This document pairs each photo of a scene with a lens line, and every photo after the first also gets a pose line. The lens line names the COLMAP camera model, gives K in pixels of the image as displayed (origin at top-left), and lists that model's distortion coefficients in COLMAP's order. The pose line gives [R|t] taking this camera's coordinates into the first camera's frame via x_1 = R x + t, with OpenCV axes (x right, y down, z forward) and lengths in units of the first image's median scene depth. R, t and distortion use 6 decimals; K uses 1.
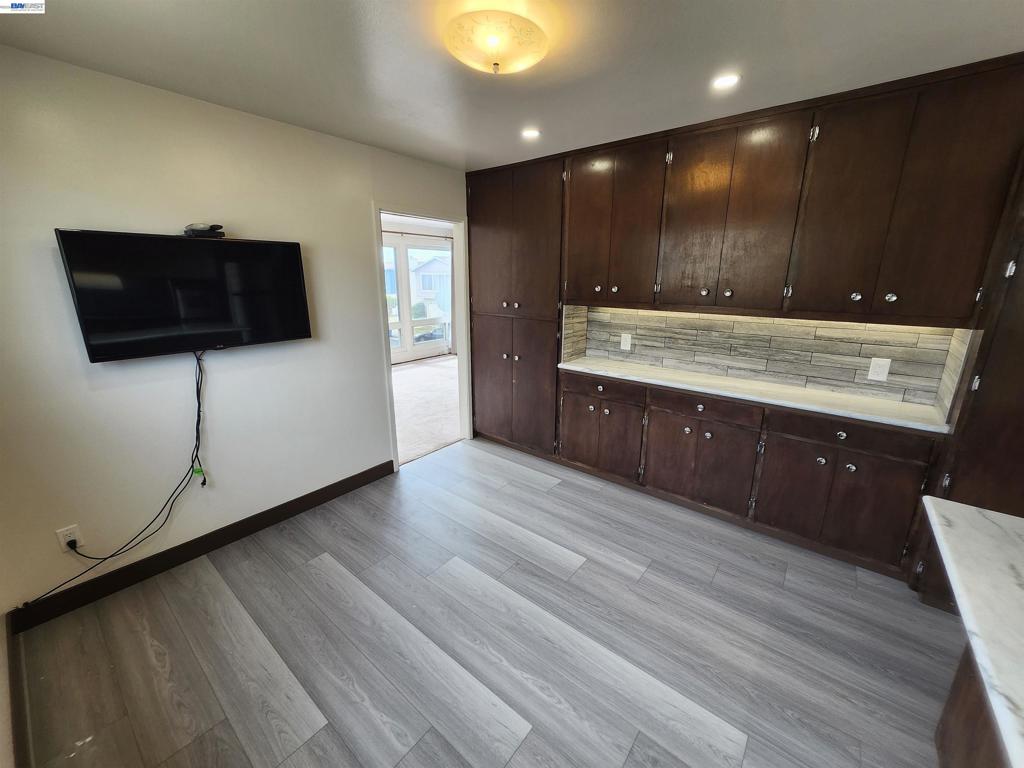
lens RADIAL K [[404.2, 0, 519.8], [0, 404.2, 378.2], [0, 0, 1]] dist [0.000747, 0.000045]
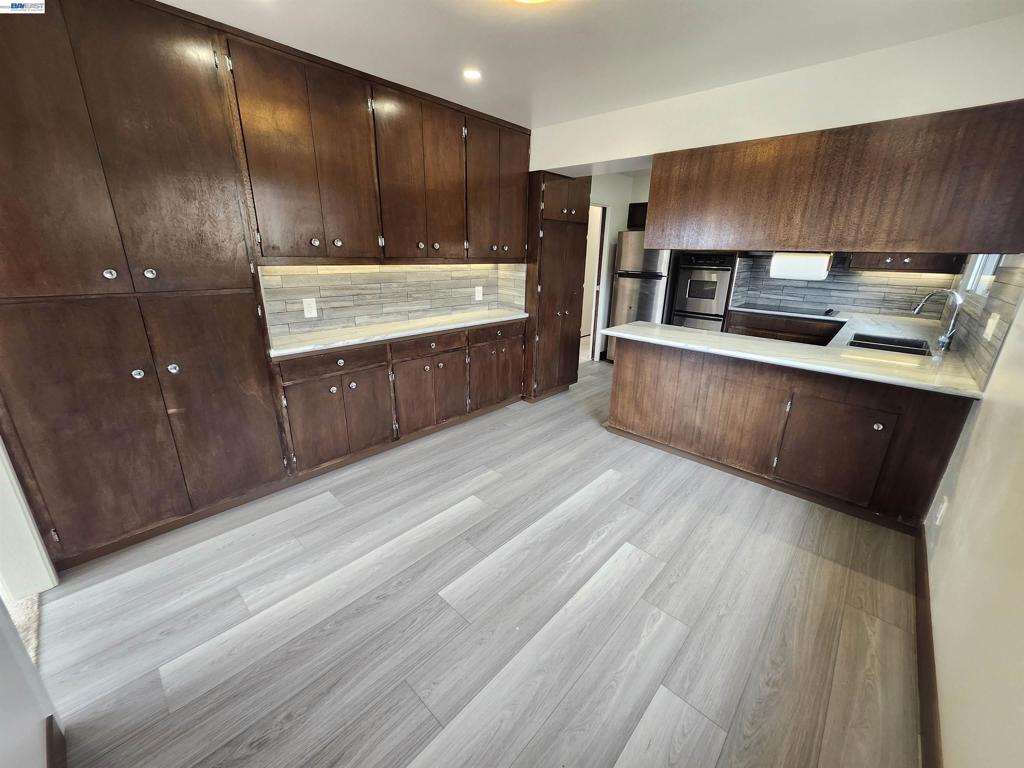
lens RADIAL K [[404.2, 0, 519.8], [0, 404.2, 378.2], [0, 0, 1]] dist [0.000747, 0.000045]
pose [[0.064856, -0.305125, 0.950101, -0.670242], [0.227529, 0.931548, 0.283635, -0.111716], [-0.971609, 0.197780, 0.129841, 0.589746]]
